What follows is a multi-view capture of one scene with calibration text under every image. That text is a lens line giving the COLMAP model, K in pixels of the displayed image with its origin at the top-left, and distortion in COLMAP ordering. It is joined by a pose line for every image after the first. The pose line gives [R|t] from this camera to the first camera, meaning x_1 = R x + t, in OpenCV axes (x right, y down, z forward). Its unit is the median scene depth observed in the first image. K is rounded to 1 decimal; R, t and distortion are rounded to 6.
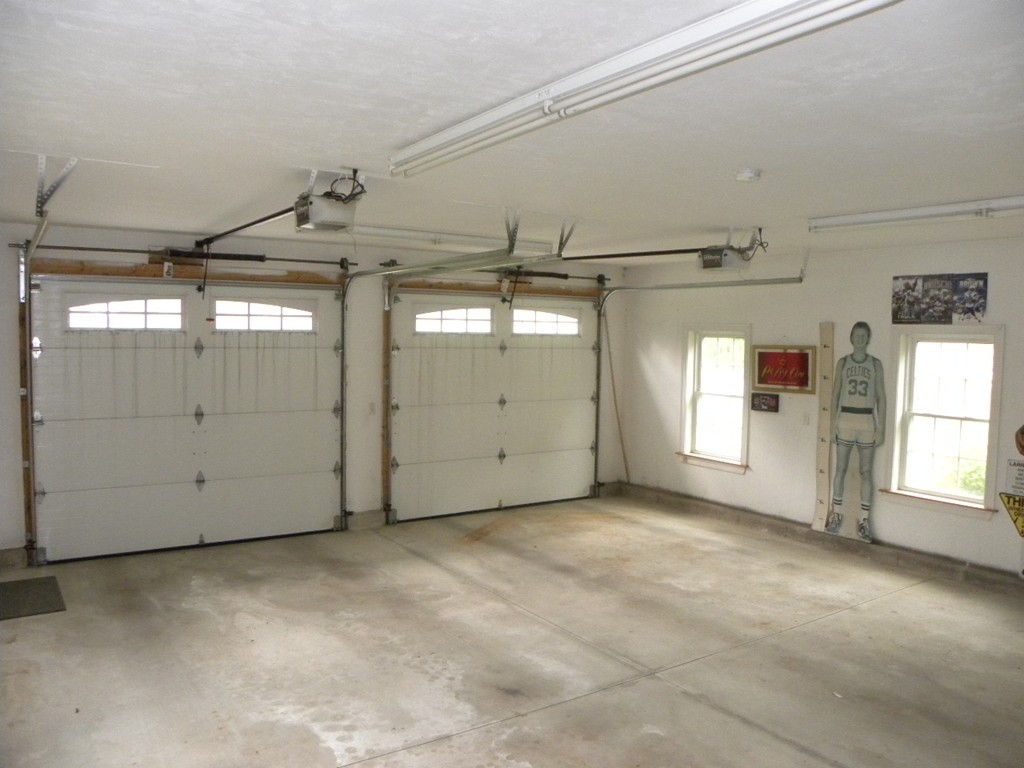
lens RADIAL K [[793.3, 0, 505.0], [0, 793.3, 386.7], [0, 0, 1]] dist [-0.108804, 0.036469]
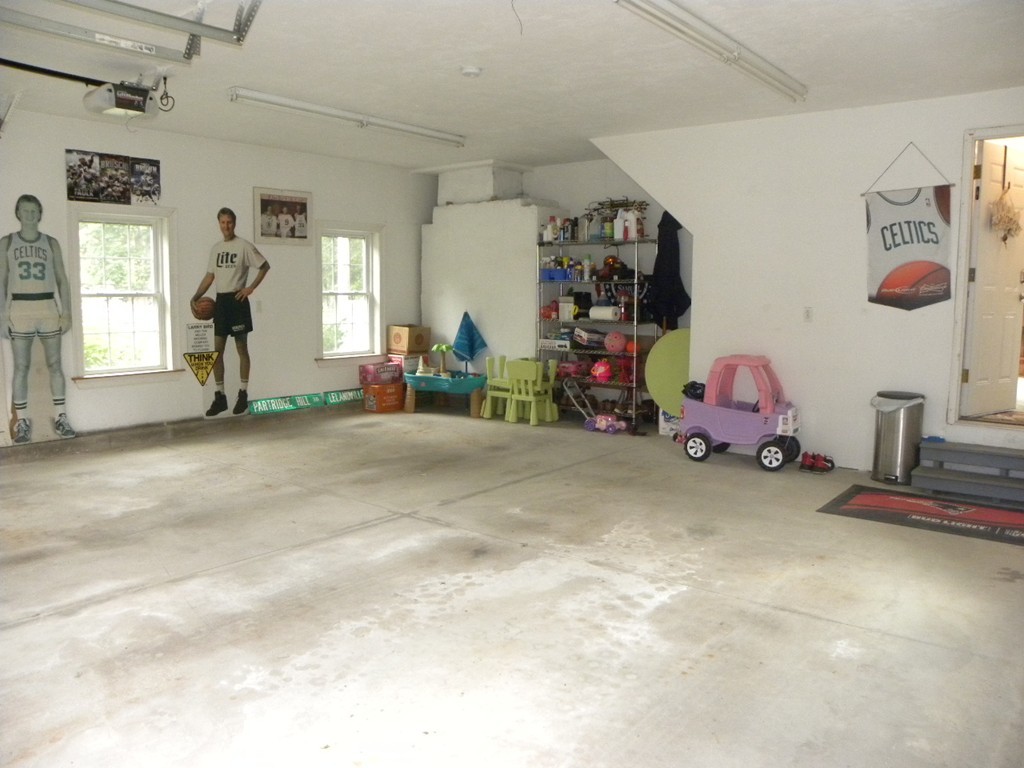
lens RADIAL K [[793.3, 0, 507.5], [0, 793.3, 385.5], [0, 0, 1]] dist [-0.108804, 0.036469]
pose [[-0.299927, -0.130000, 0.945063, -0.609709], [0.052639, 0.986907, 0.152462, 0.029624], [-0.952509, 0.095475, -0.289156, 0.840969]]
